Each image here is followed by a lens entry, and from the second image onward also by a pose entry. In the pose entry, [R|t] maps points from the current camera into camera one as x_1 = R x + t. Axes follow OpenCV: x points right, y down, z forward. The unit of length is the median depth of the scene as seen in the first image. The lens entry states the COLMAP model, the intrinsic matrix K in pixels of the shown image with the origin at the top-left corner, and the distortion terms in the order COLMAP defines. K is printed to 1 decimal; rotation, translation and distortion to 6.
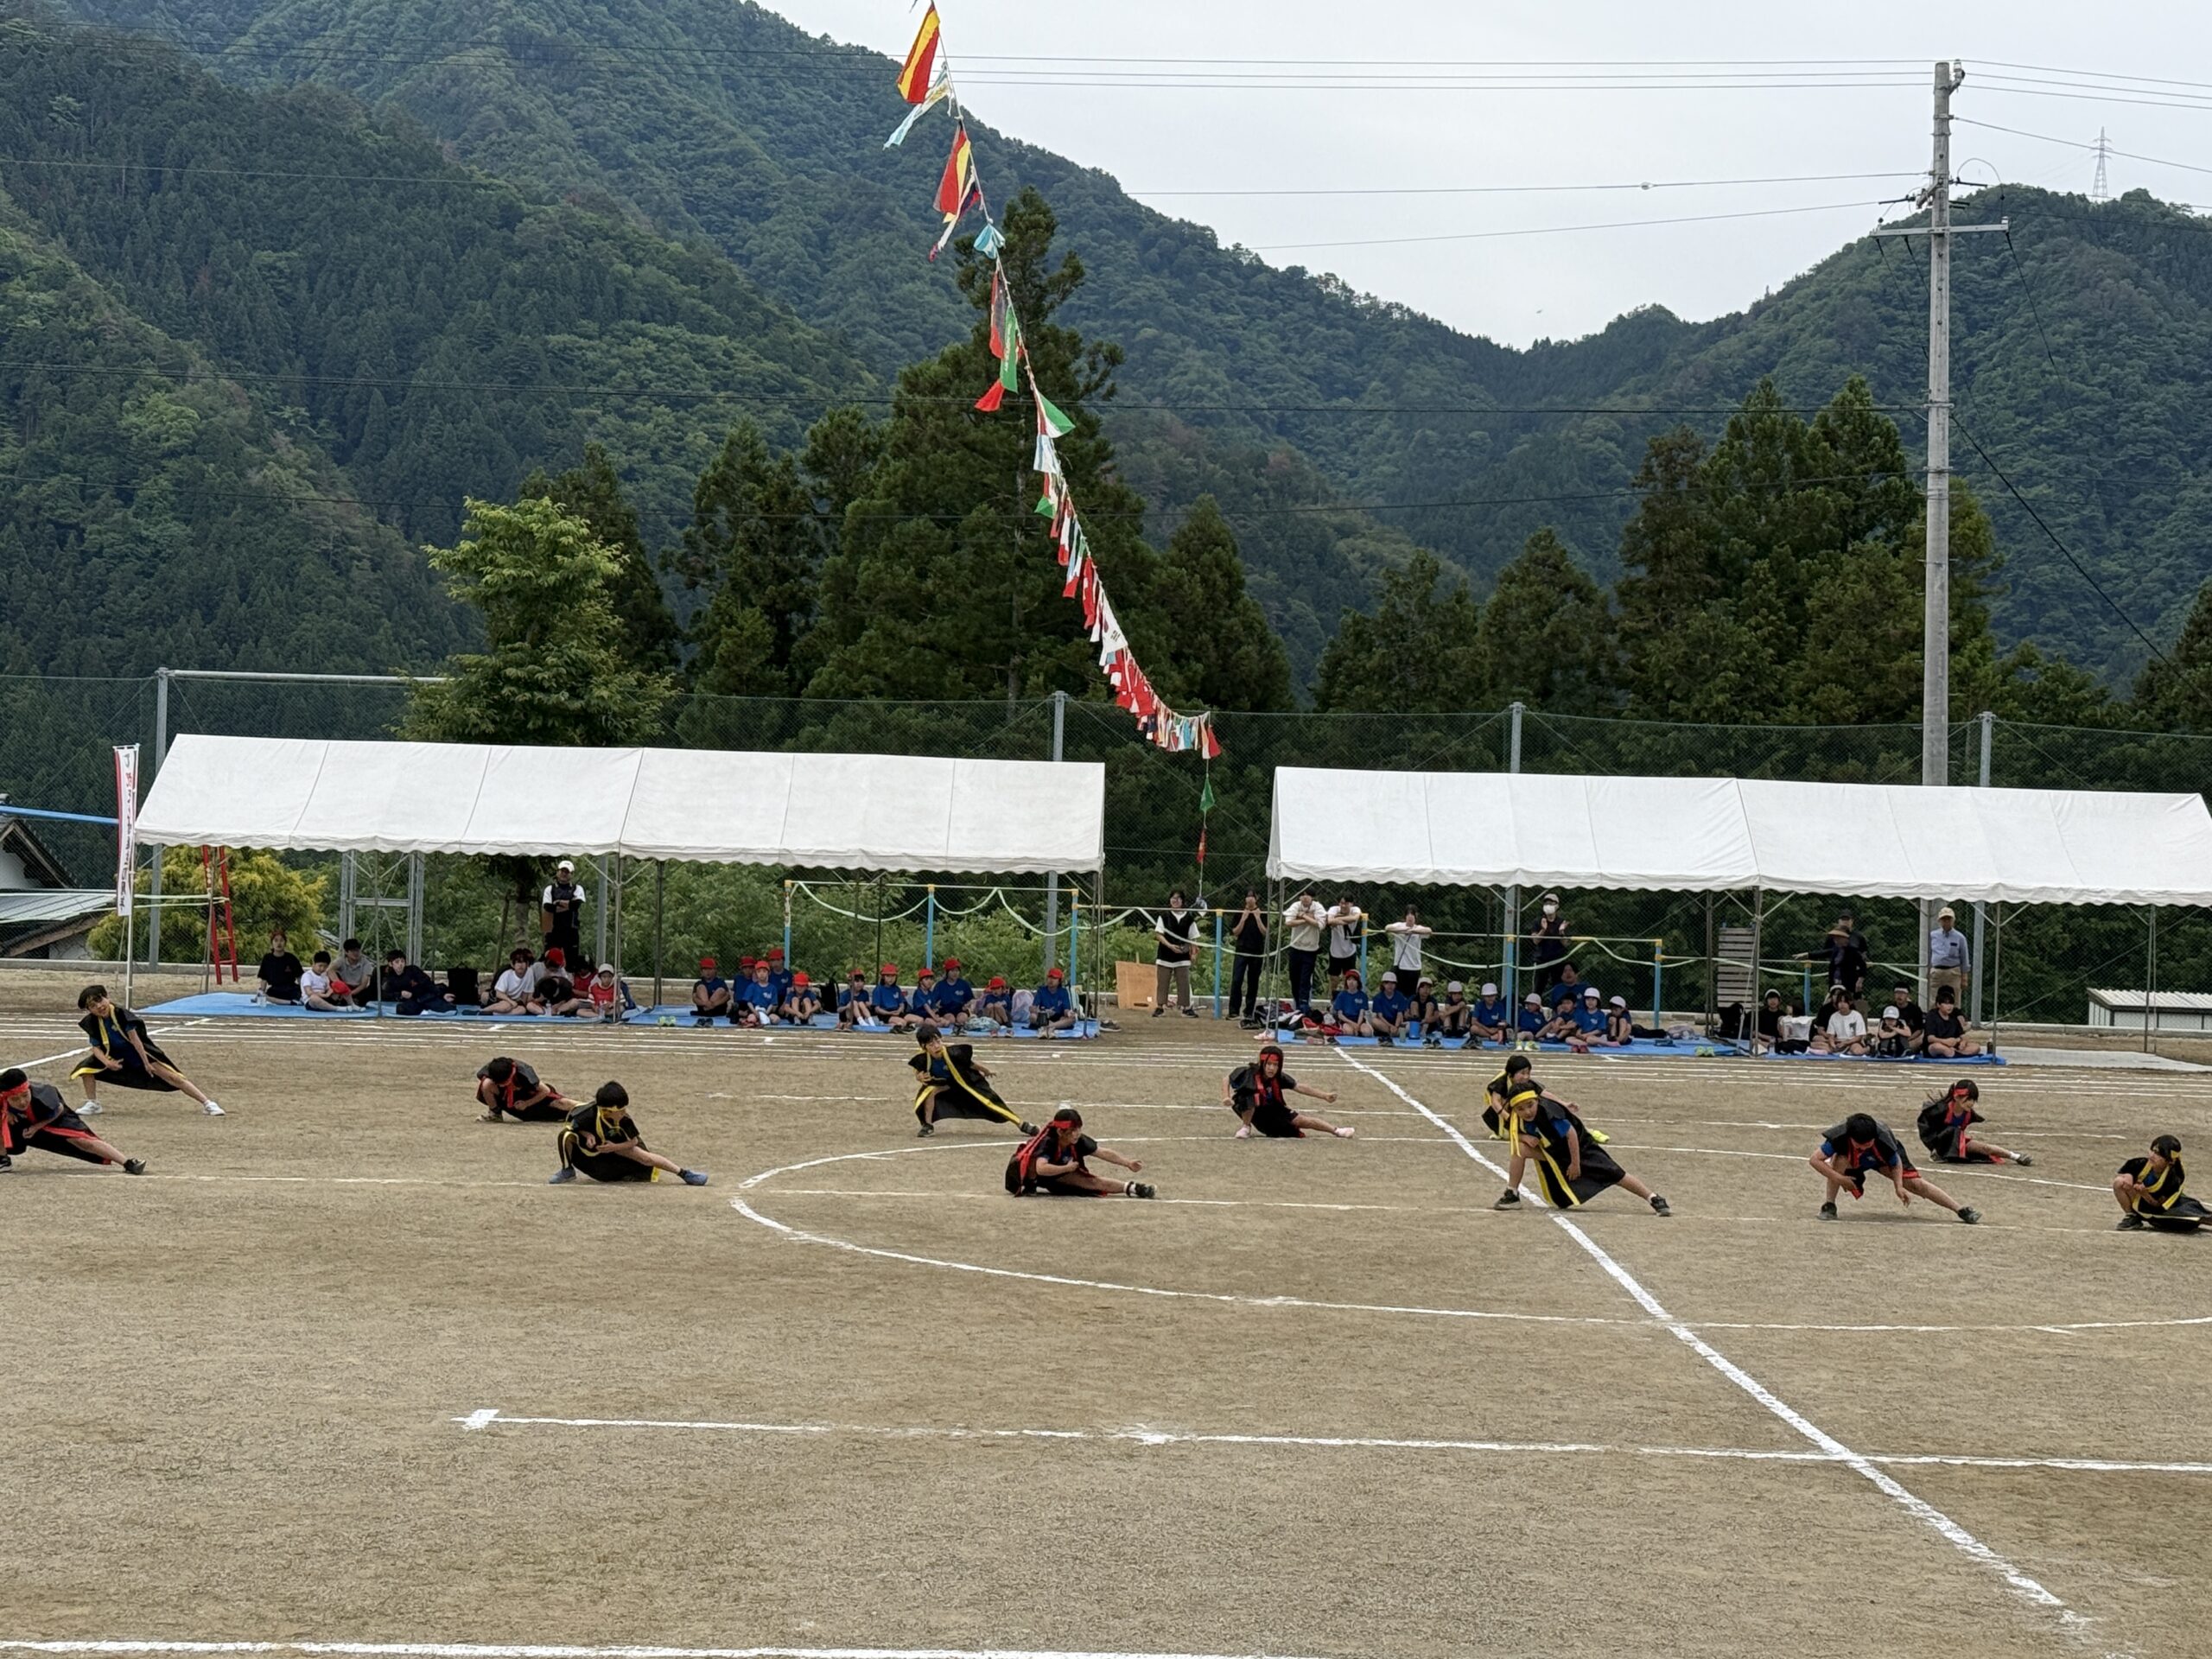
lens RADIAL K [[3758.9, 0, 1132.2], [0, 3758.9, 820.0], [0, 0, 1]] dist [0.165836, -0.223744]
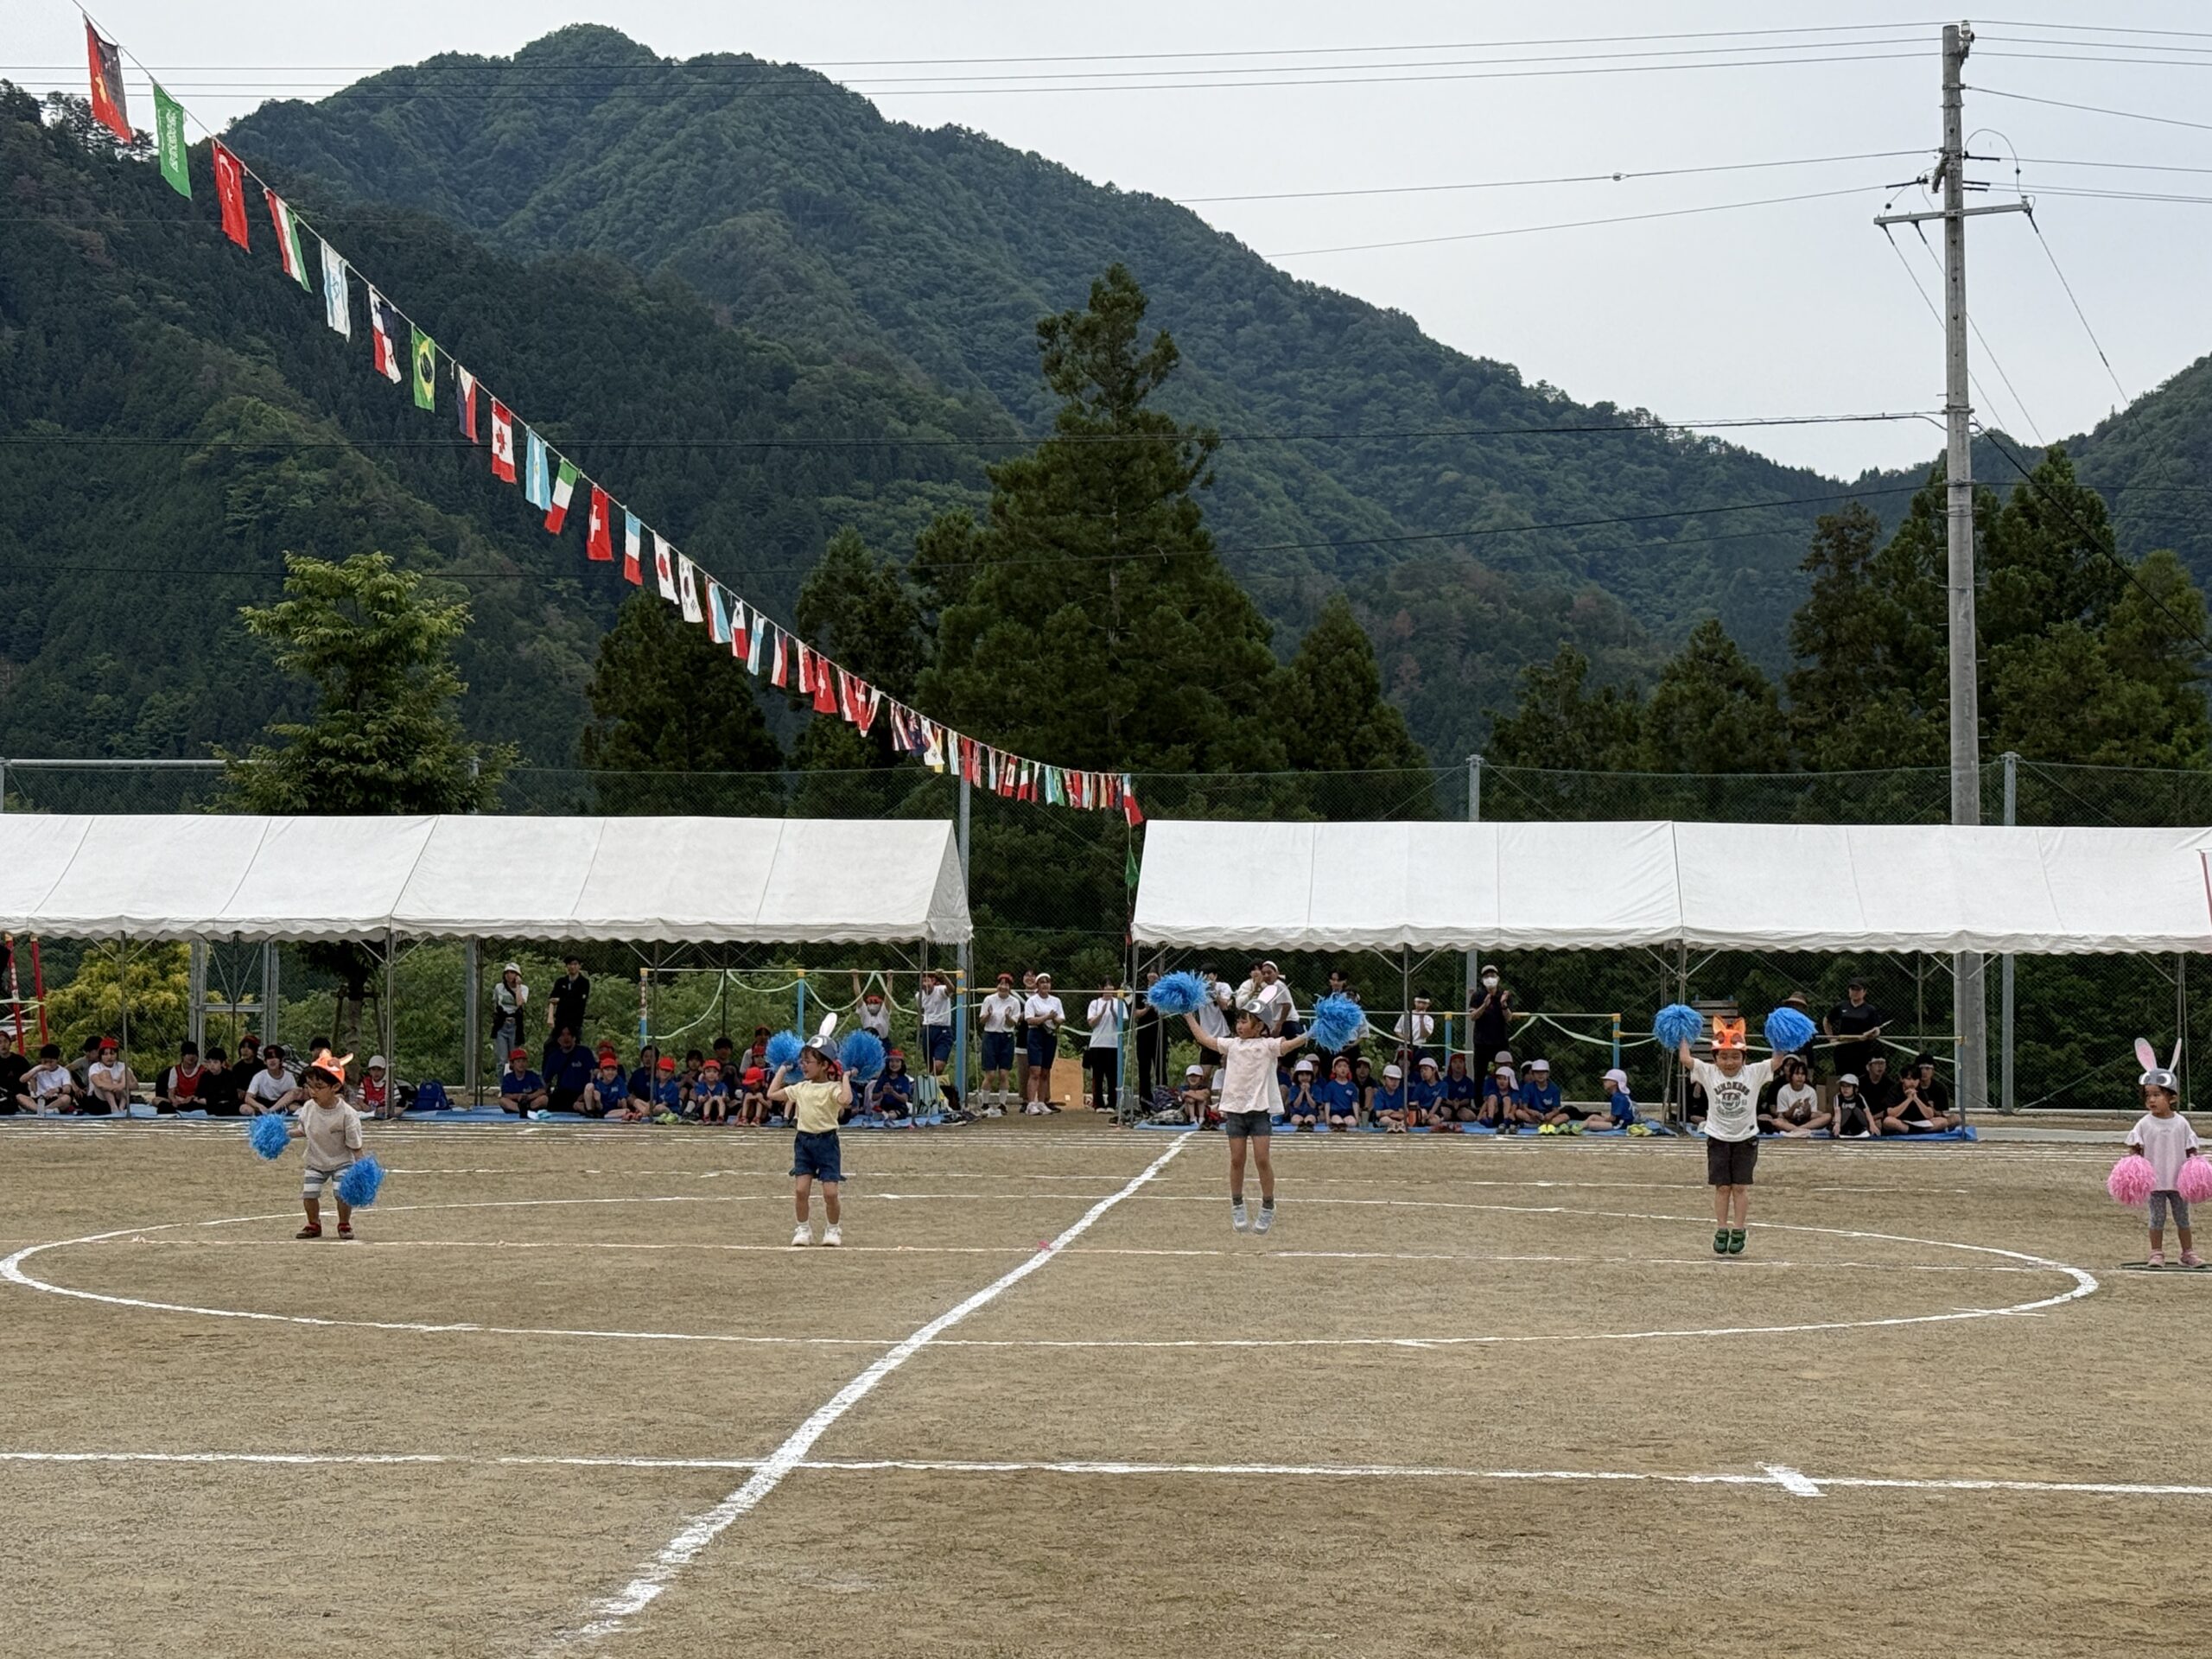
lens RADIAL K [[3923.1, 0, 1113.1], [0, 3923.1, 827.7], [0, 0, 1]] dist [0.152015, -0.069942]
pose [[0.995850, -0.023355, -0.087961, 0.049450], [0.019609, 0.998874, -0.043206, 0.012132], [0.088871, 0.041302, 0.995186, 0.036580]]
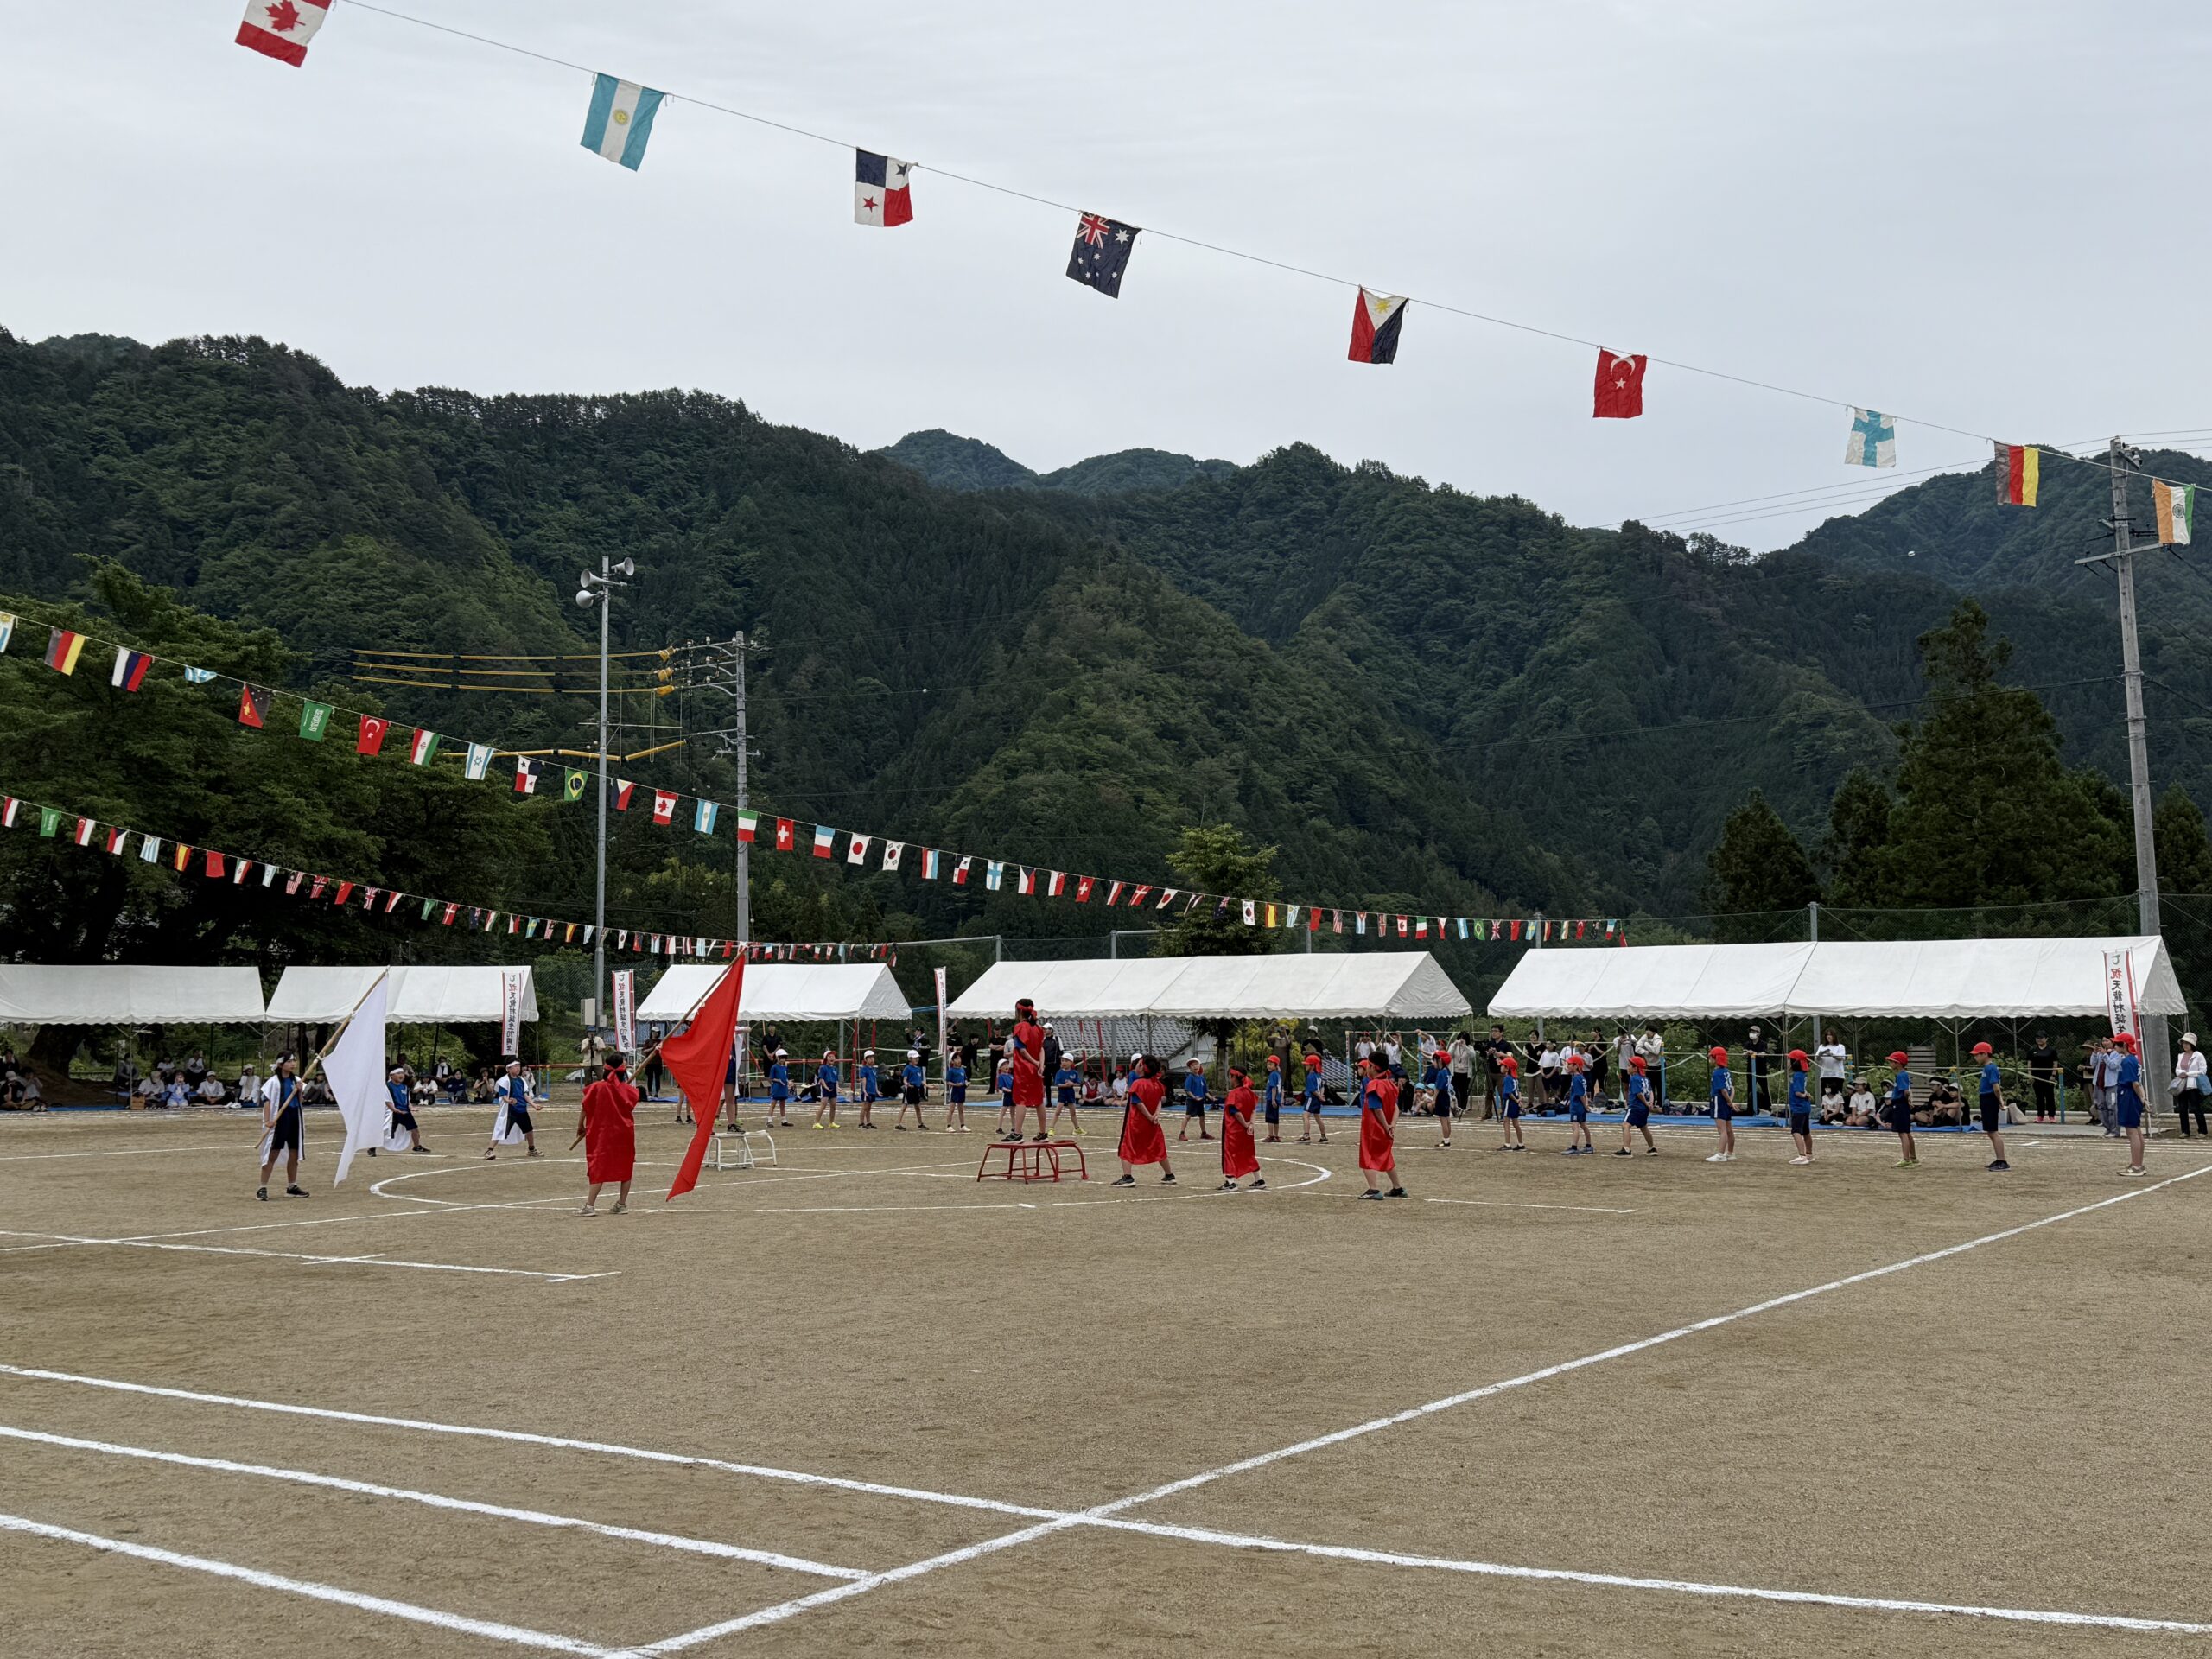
lens RADIAL K [[2221.2, 0, 1106.0], [0, 2221.2, 829.5], [0, 0, 1]] dist [0.200325, -0.421311]
pose [[0.806555, -0.083953, -0.585167, 0.203501], [0.026490, 0.994003, -0.106096, 0.014246], [0.590565, 0.070071, 0.803942, 0.051497]]
